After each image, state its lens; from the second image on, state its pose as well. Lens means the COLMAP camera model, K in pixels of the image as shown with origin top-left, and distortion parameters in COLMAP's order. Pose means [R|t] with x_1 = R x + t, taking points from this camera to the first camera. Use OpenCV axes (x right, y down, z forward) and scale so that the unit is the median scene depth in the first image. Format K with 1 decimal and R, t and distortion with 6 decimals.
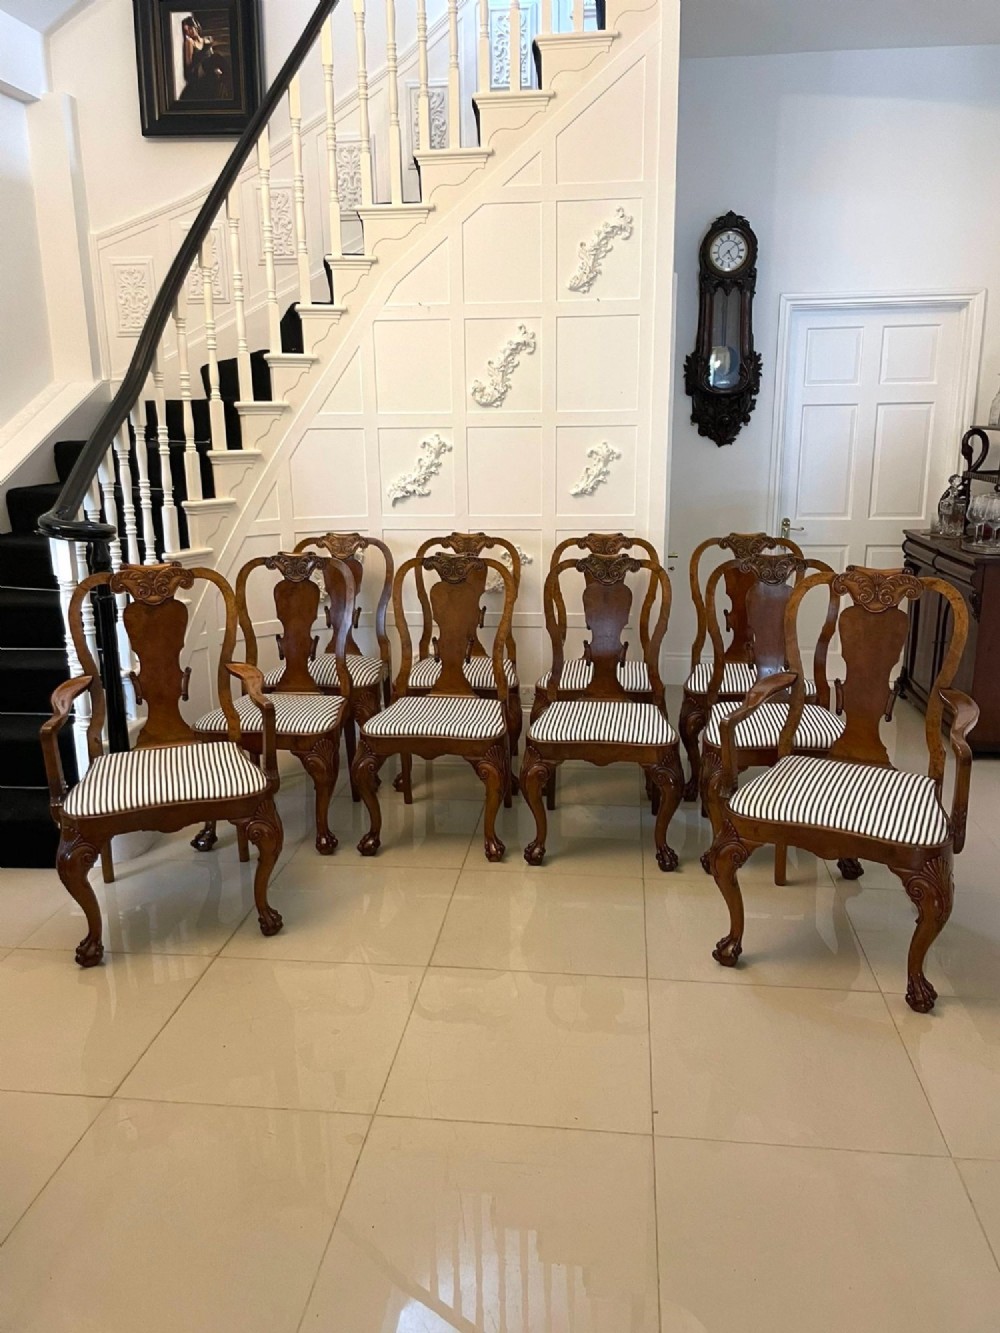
lens RADIAL K [[1055.8, 0, 504.7], [0, 1055.8, 667.4], [0, 0, 1]] dist [0.043373, -0.048712]
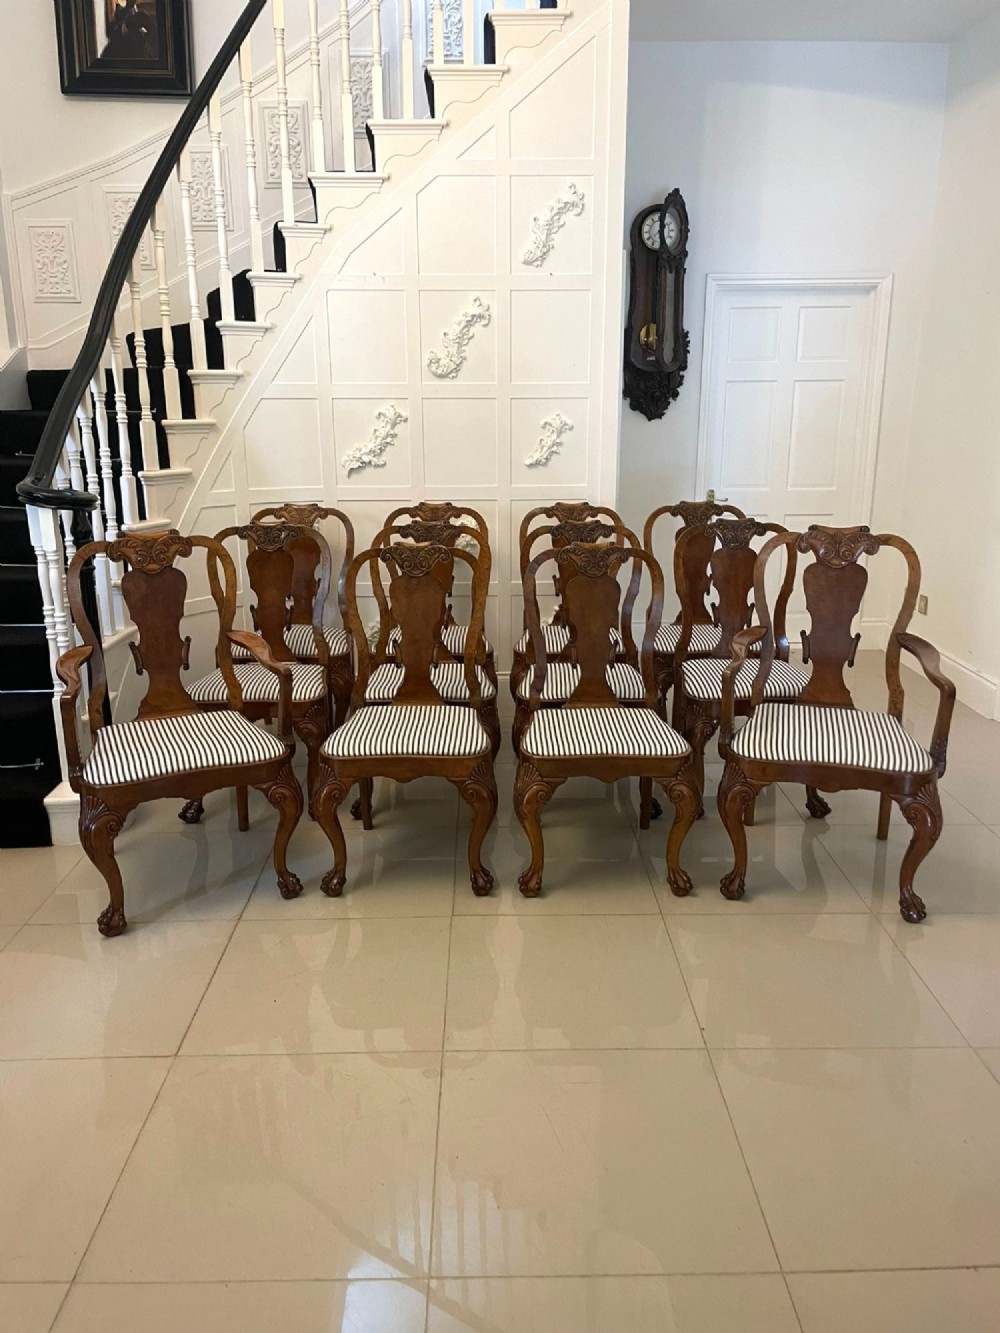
lens RADIAL K [[1055.8, 0, 505.5], [0, 1055.8, 669.9], [0, 0, 1]] dist [0.043373, -0.048712]
pose [[0.990281, -0.028011, 0.136234, -0.105069], [0.025550, 0.999478, 0.019782, 0.014920], [-0.136717, -0.016109, 0.990479, -0.017780]]
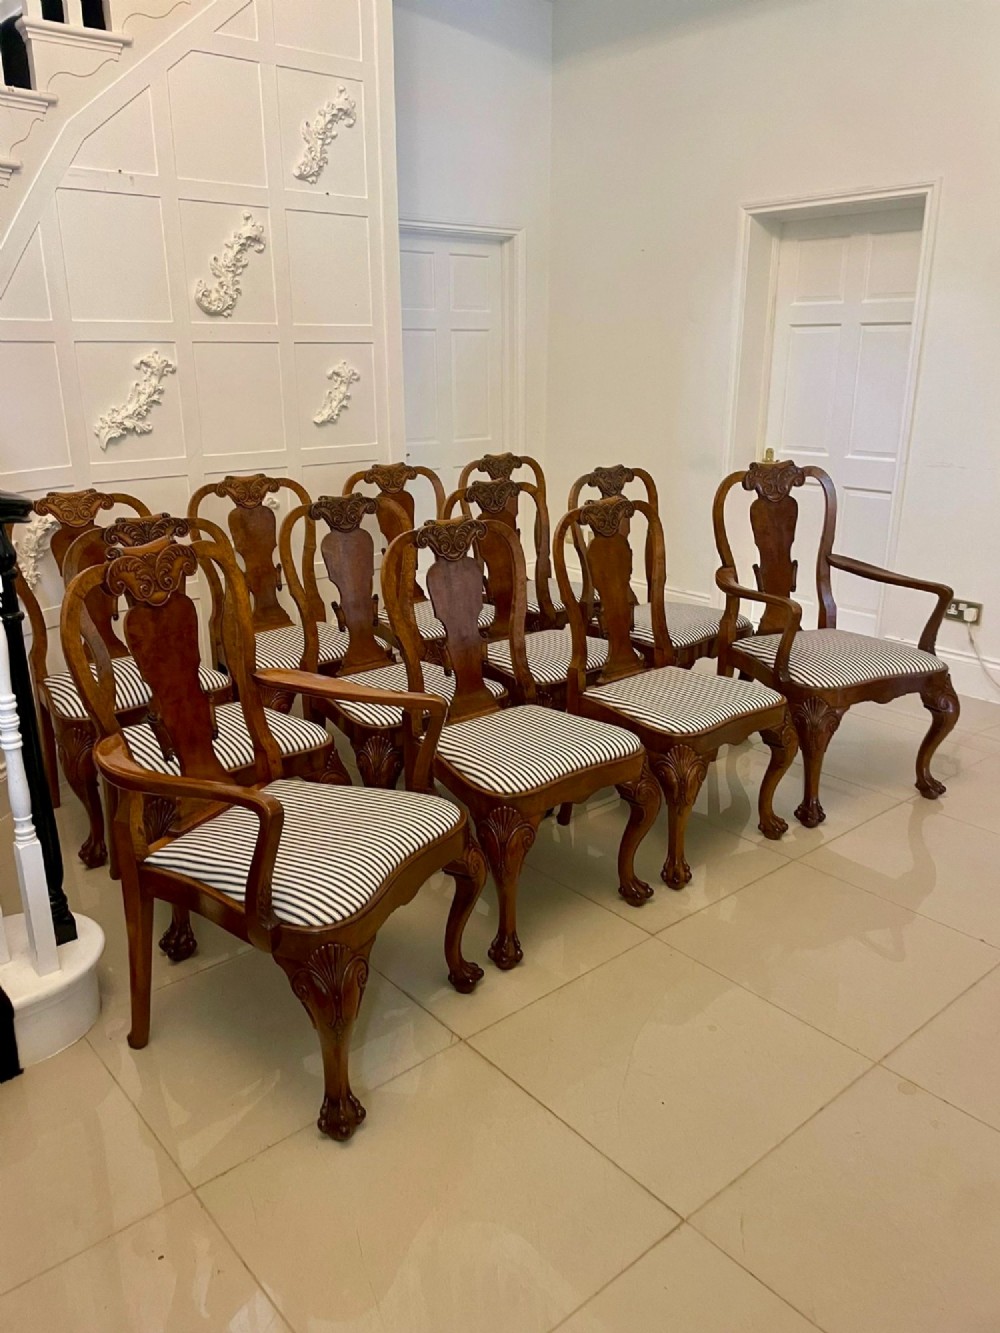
lens RADIAL K [[1055.8, 0, 535.0], [0, 1055.8, 663.8], [0, 0, 1]] dist [0.043373, -0.048712]
pose [[0.661515, -0.204761, 0.721436, -0.497160], [0.174781, 0.977607, 0.117204, -0.043657], [-0.729280, 0.048561, 0.682490, 0.299570]]
